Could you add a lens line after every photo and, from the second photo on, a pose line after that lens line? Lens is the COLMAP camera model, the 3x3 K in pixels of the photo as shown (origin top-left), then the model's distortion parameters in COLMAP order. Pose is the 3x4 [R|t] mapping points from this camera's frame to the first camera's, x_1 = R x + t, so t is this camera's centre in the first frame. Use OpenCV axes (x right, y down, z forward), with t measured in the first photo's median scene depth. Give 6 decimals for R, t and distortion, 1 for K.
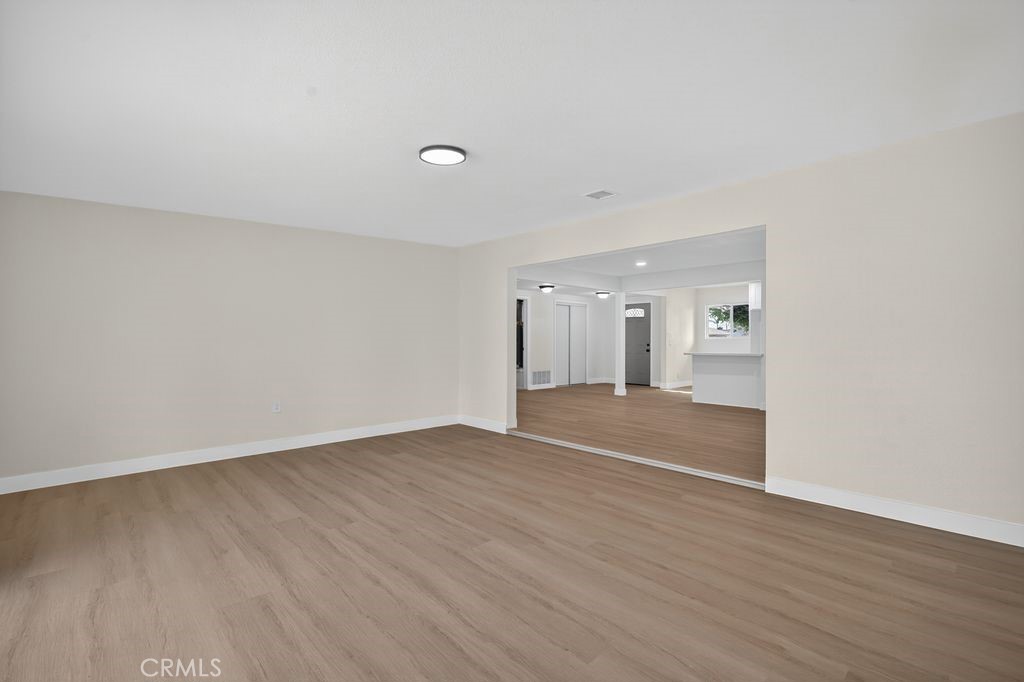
lens RADIAL K [[467.7, 0, 508.3], [0, 467.7, 340.5], [0, 0, 1]] dist [-0.001767, -0.000687]
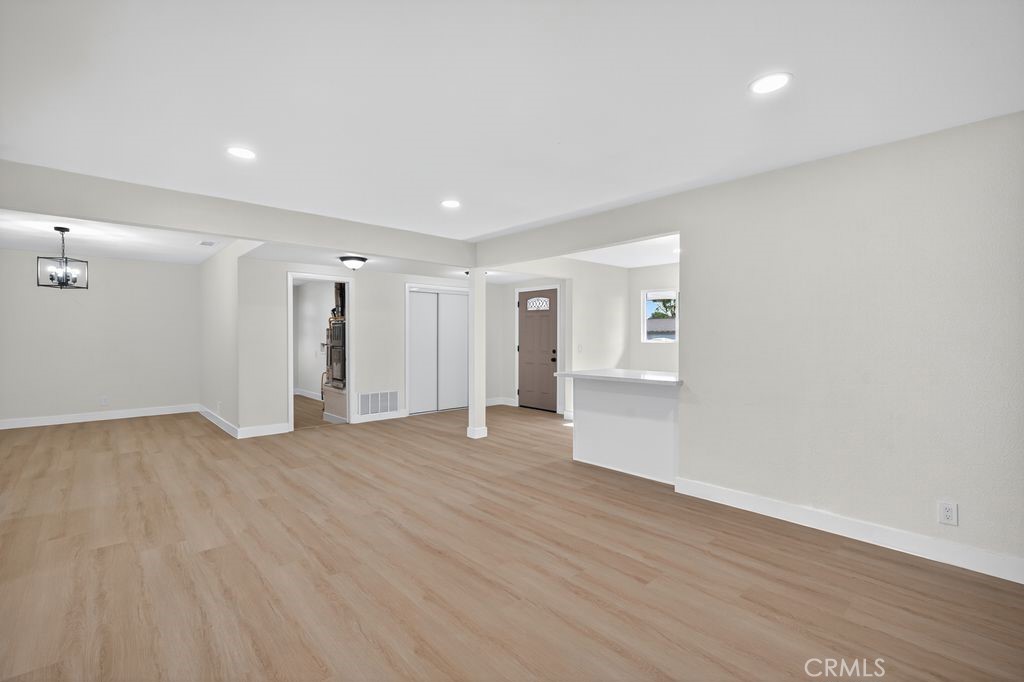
lens RADIAL K [[467.7, 0, 508.3], [0, 467.7, 340.5], [0, 0, 1]] dist [-0.001767, -0.000687]
pose [[0.999972, -0.000483, -0.007445, 0.251311], [0.000525, 0.999984, 0.005670, -0.010827], [0.007442, -0.005674, 0.999956, 0.344315]]
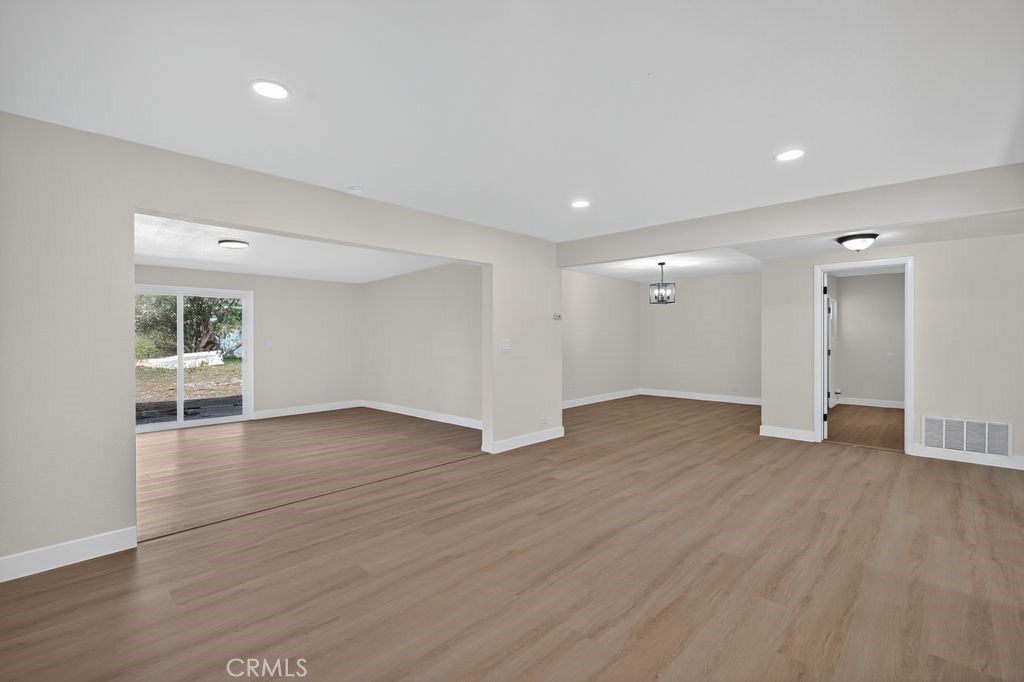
lens RADIAL K [[467.7, 0, 508.3], [0, 467.7, 340.5], [0, 0, 1]] dist [-0.001767, -0.000687]
pose [[0.052470, 0.006233, -0.998603, 0.468103], [-0.004560, 0.999972, 0.006002, -0.010144], [0.998612, 0.004238, 0.052497, 0.540015]]
